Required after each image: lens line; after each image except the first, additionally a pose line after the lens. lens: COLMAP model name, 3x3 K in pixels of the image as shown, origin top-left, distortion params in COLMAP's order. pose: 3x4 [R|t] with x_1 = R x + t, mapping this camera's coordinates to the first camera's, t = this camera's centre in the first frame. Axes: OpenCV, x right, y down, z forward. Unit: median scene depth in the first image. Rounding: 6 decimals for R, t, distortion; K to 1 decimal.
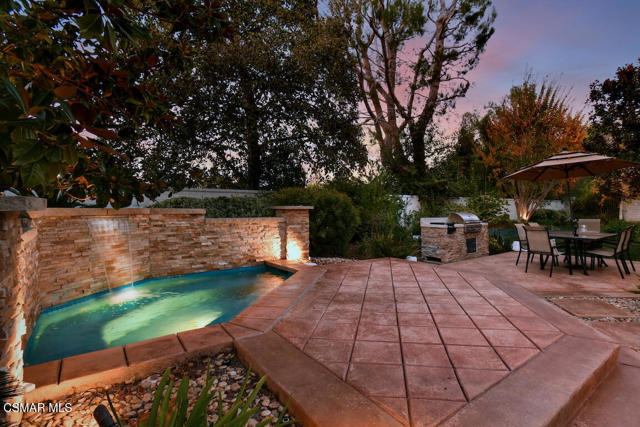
lens RADIAL K [[334.4, 0, 339.1], [0, 334.4, 211.6], [0, 0, 1]] dist [0.000738, 0.000167]
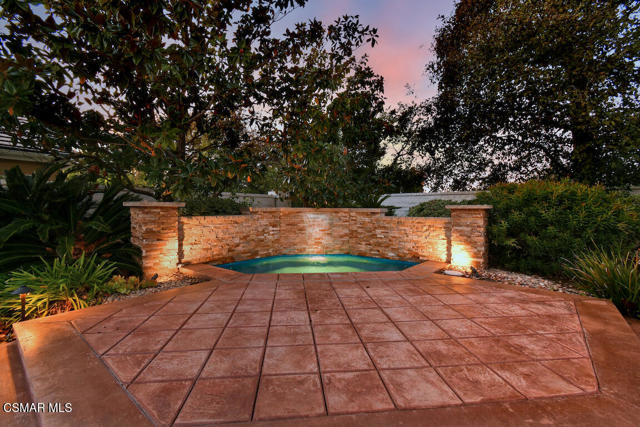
lens RADIAL K [[265.6, 0, 309.8], [0, 265.6, 212.7], [0, 0, 1]] dist [0.000071, -0.000024]
pose [[0.212485, 0.008885, -0.977124, 0.365865], [-0.015025, 0.999870, 0.005824, 0.004097], [0.977049, 0.013444, 0.212591, 0.365023]]
